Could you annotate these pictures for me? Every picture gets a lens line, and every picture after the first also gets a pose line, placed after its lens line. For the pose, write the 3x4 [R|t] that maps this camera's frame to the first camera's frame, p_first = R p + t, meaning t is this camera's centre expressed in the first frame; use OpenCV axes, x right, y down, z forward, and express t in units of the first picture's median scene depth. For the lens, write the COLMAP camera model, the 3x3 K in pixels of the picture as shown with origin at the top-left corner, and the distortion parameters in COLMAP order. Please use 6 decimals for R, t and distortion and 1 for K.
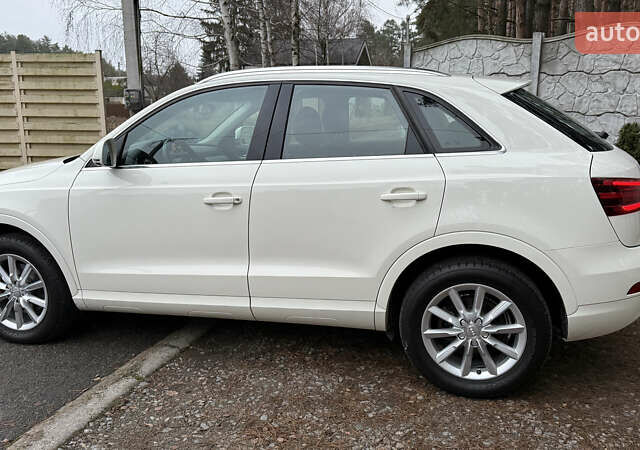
lens RADIAL K [[554.4, 0, 320.0], [0, 554.4, 225.0], [0, 0, 1]] dist [0.111526, -0.211736]
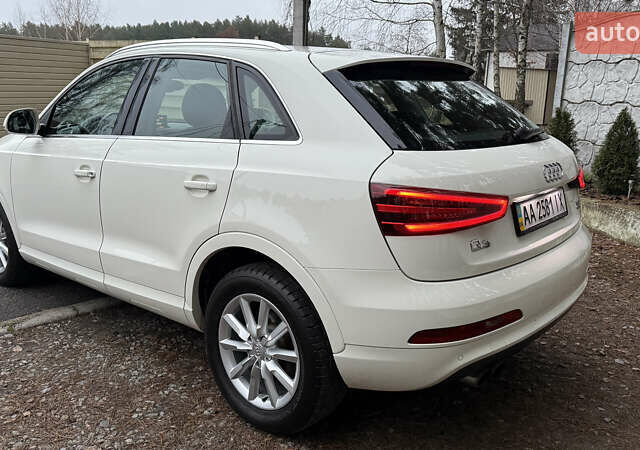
lens RADIAL K [[554.4, 0, 320.0], [0, 554.4, 225.0], [0, 0, 1]] dist [0.111526, -0.211736]
pose [[0.912205, 0.123600, -0.390648, 0.664728], [-0.115466, 0.992321, 0.044340, -0.048555], [0.393129, 0.004659, 0.919472, 0.251452]]
